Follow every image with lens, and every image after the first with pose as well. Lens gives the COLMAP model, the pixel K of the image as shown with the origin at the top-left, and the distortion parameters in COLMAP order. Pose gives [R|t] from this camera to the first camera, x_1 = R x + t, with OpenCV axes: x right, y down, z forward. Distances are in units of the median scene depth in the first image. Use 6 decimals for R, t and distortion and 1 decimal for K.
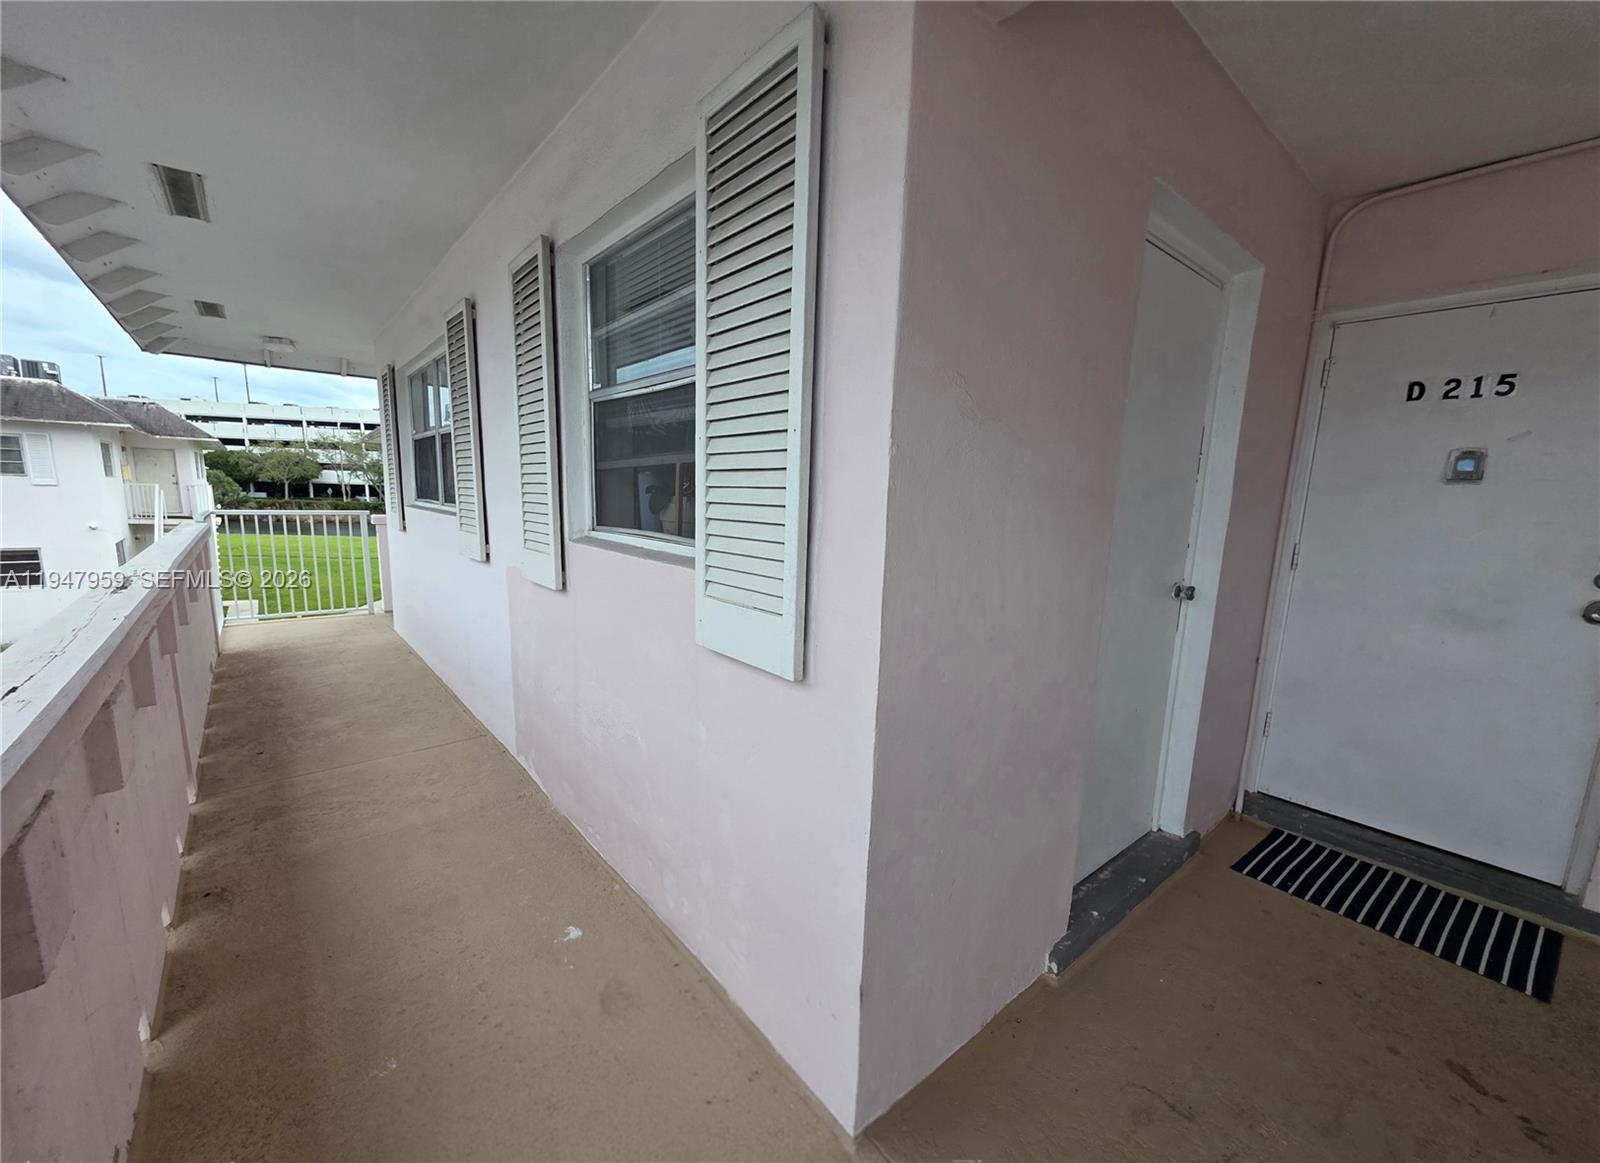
lens RADIAL K [[652.1, 0, 792.6], [0, 652.1, 603.1], [0, 0, 1]] dist [0.001243, 0.000442]
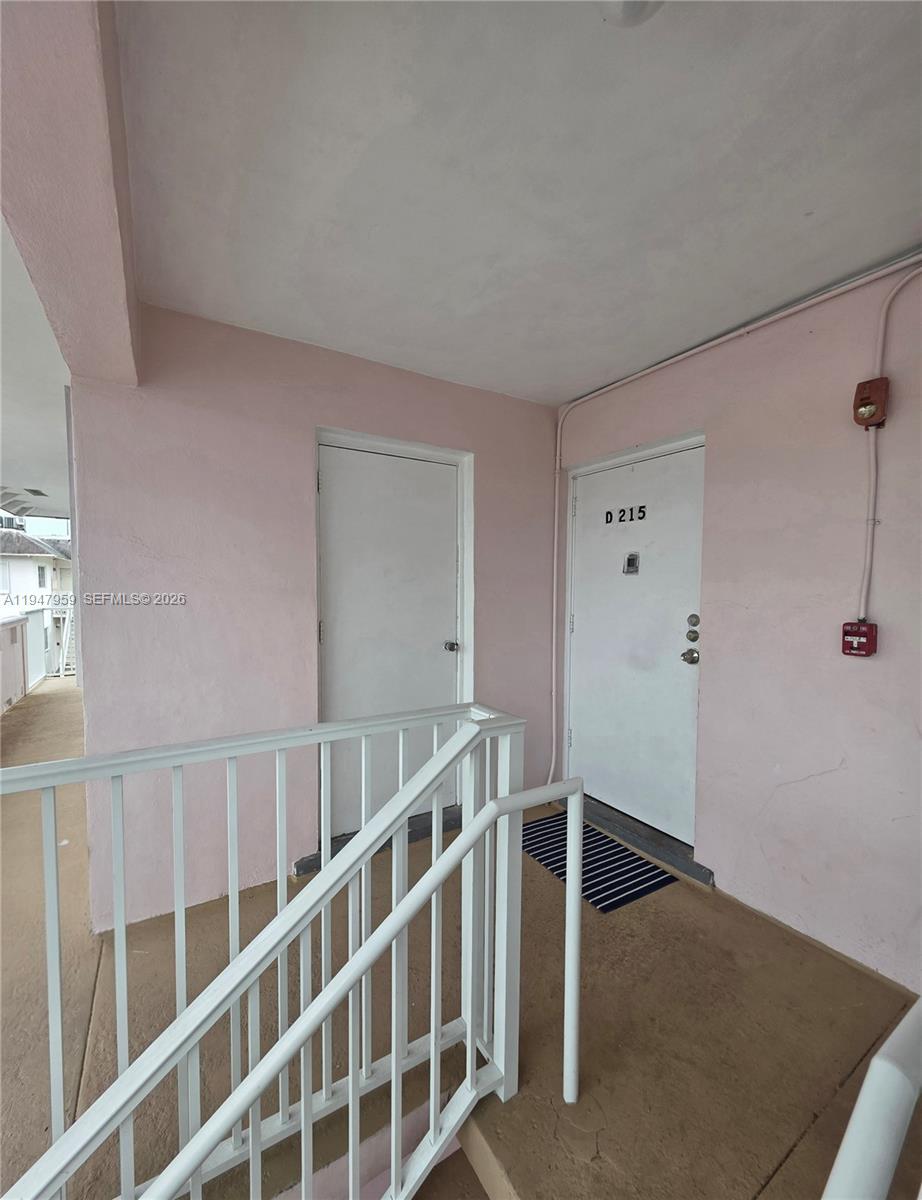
lens RADIAL K [[498.4, 0, 457.3], [0, 498.4, 610.3], [0, 0, 1]] dist [0.000911, 0.000762]
pose [[0.990080, -0.018824, -0.139238, 0.783504], [0.002058, 0.992822, -0.119588, 0.041627], [0.140490, 0.118115, 0.983011, -0.211145]]
